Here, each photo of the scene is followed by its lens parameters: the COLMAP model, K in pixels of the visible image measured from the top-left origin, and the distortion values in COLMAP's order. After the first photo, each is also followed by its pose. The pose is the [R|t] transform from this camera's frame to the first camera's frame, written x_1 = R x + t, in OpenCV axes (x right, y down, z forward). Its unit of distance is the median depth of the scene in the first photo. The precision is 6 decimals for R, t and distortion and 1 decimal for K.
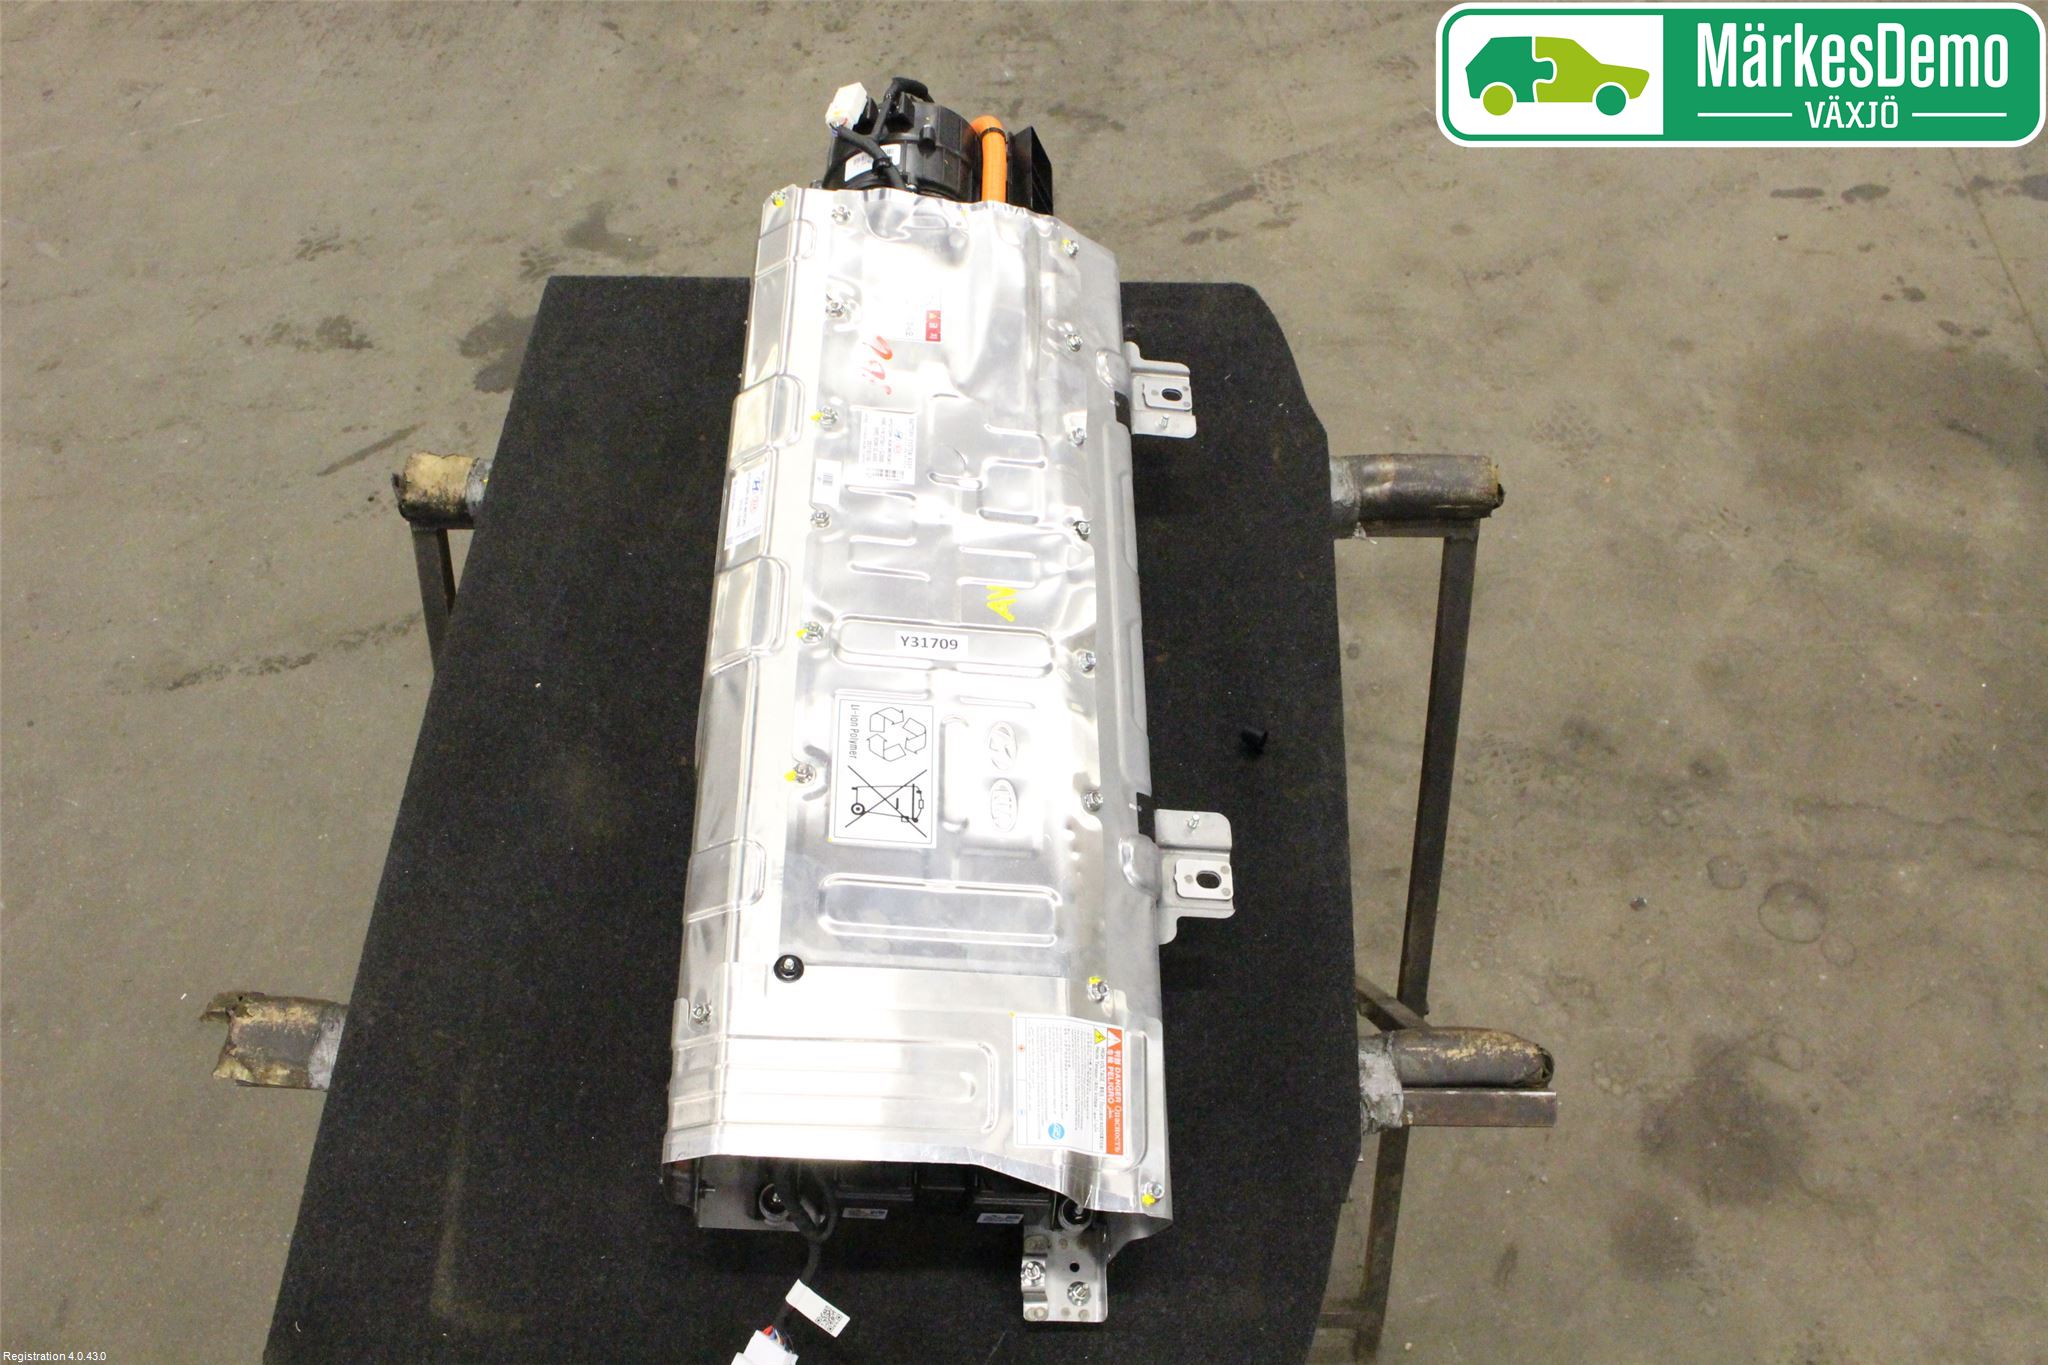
lens RADIAL K [[1667.5, 0, 1024.0], [0, 1667.5, 682.5], [0, 0, 1]] dist [-0.153589, 0.121797]
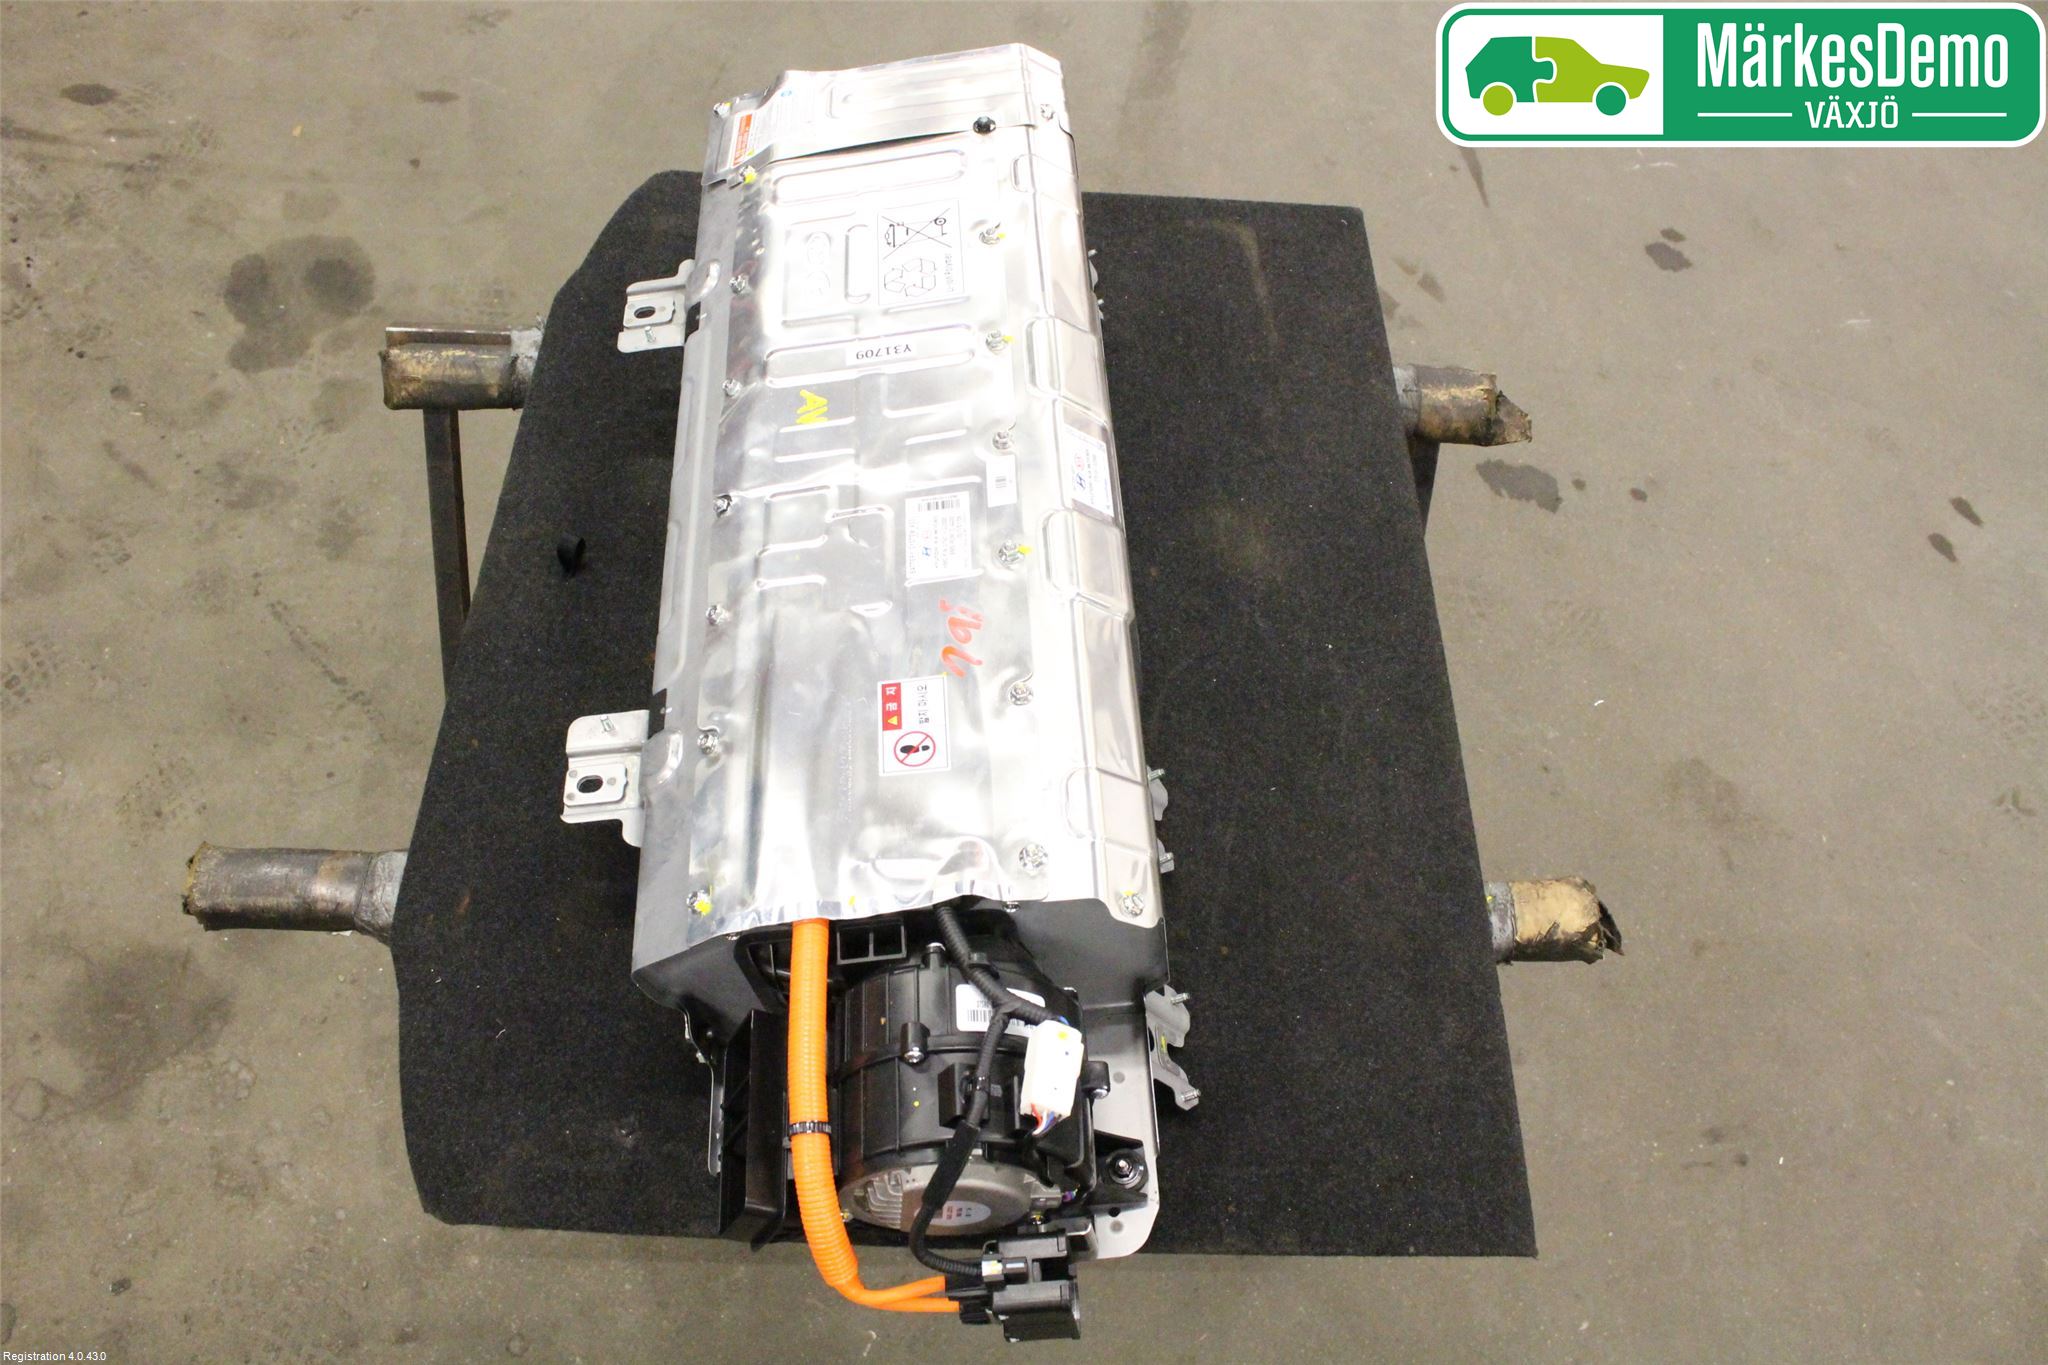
lens RADIAL K [[1667.5, 0, 1024.0], [0, 1667.5, 682.5], [0, 0, 1]] dist [-0.153589, 0.121797]
pose [[-0.997764, 0.021706, -0.063211, -0.070929], [-0.066690, -0.385434, 0.920322, -1.007669], [-0.004388, 0.922480, 0.386020, 0.767556]]
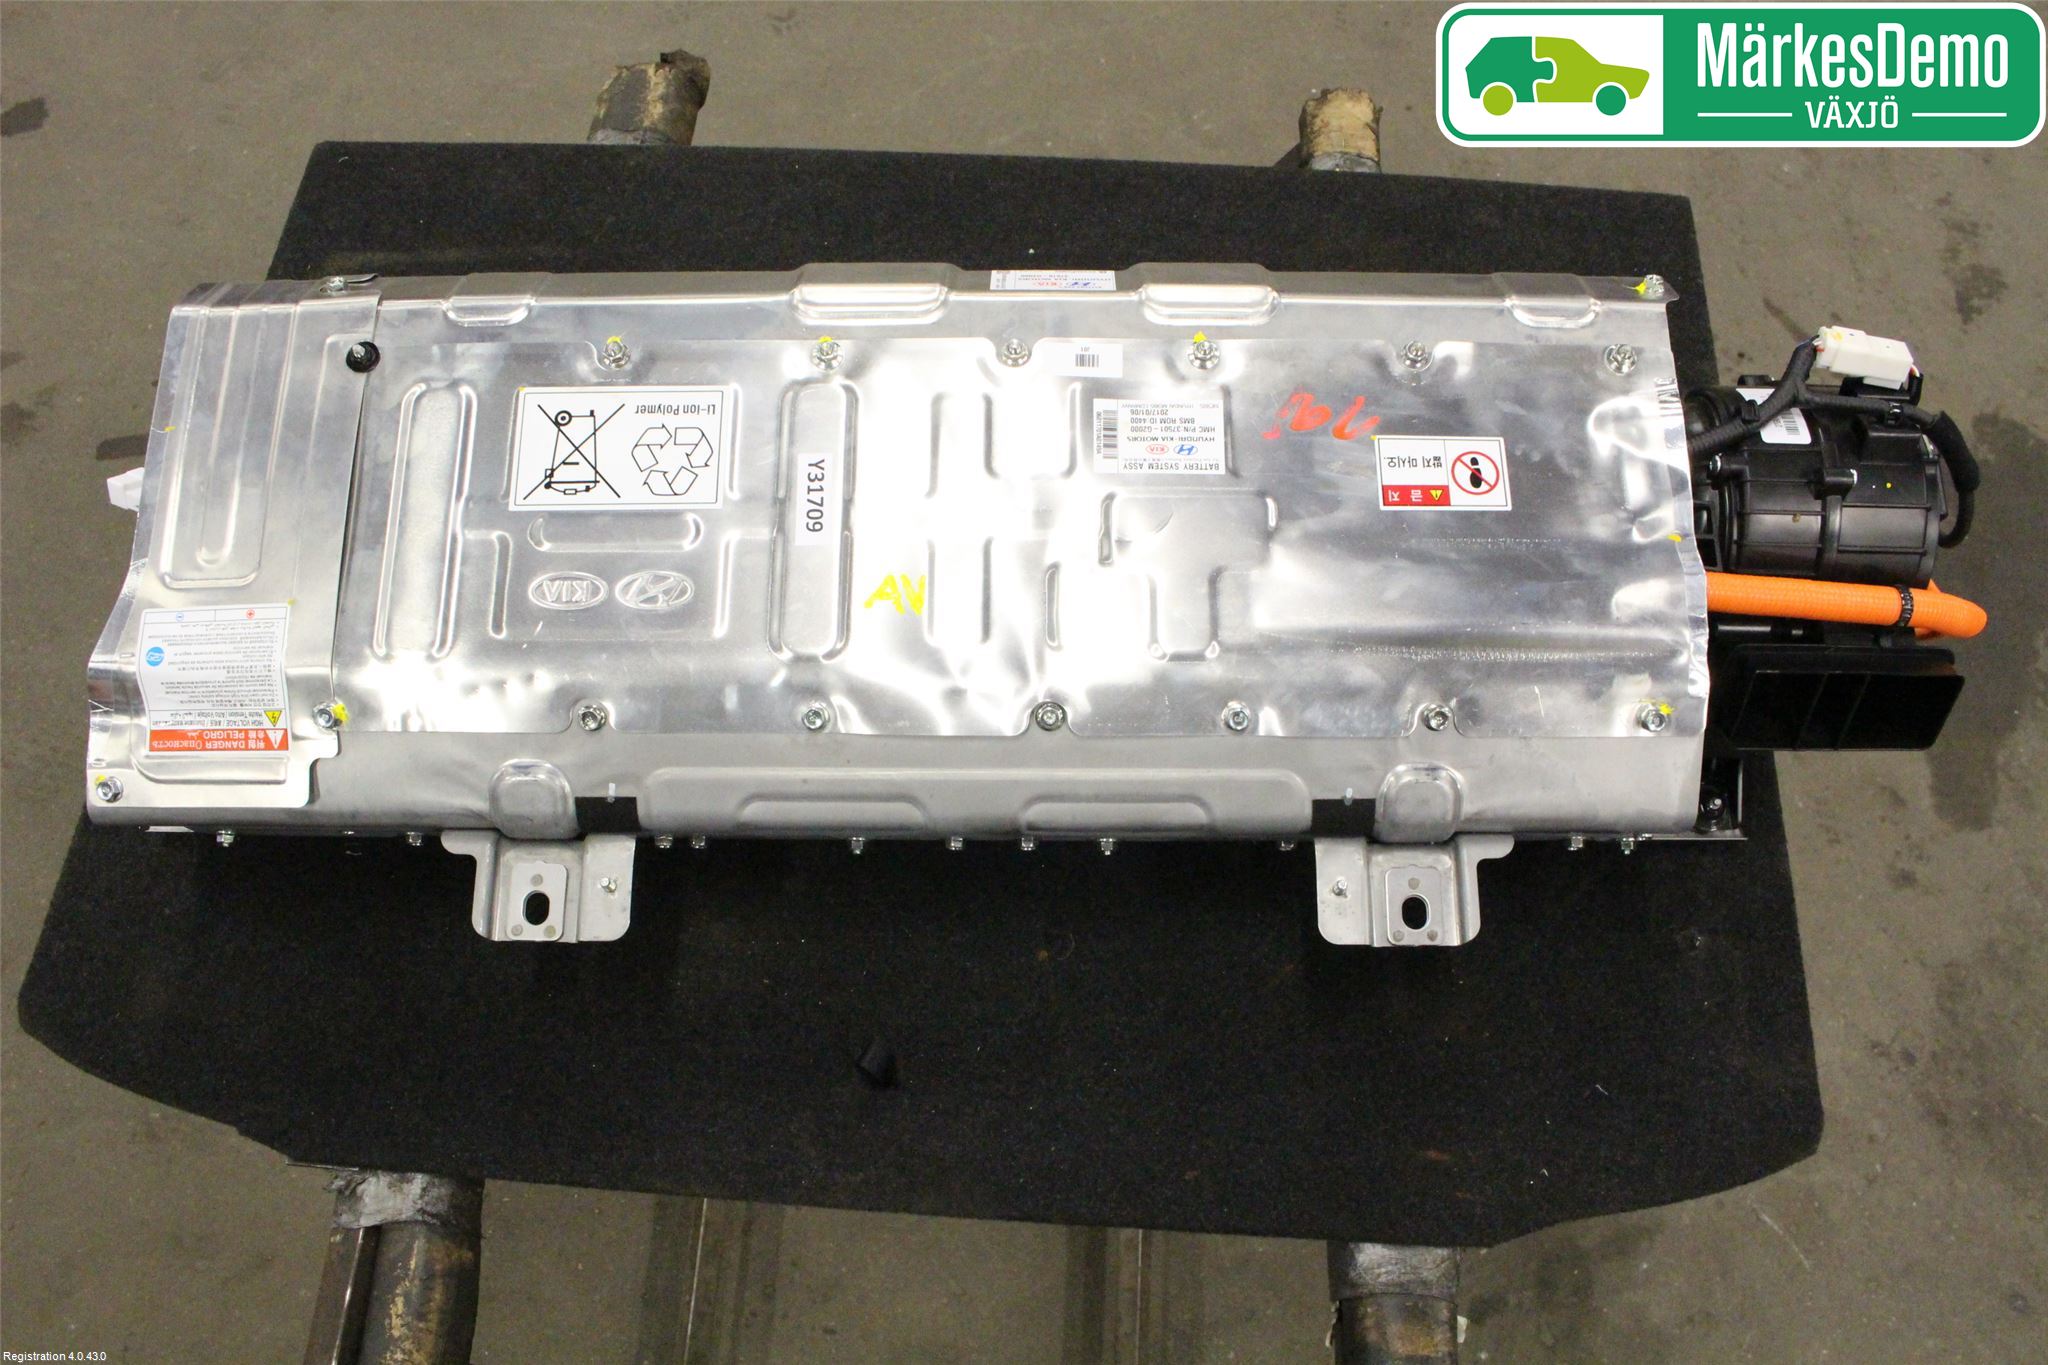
lens RADIAL K [[1667.5, 0, 1024.0], [0, 1667.5, 682.5], [0, 0, 1]] dist [-0.153589, 0.121797]
pose [[-0.013781, 0.903849, -0.427629, 0.317134], [-0.844159, 0.218699, 0.489454, -0.425701], [0.535915, 0.367732, 0.759979, 0.507130]]
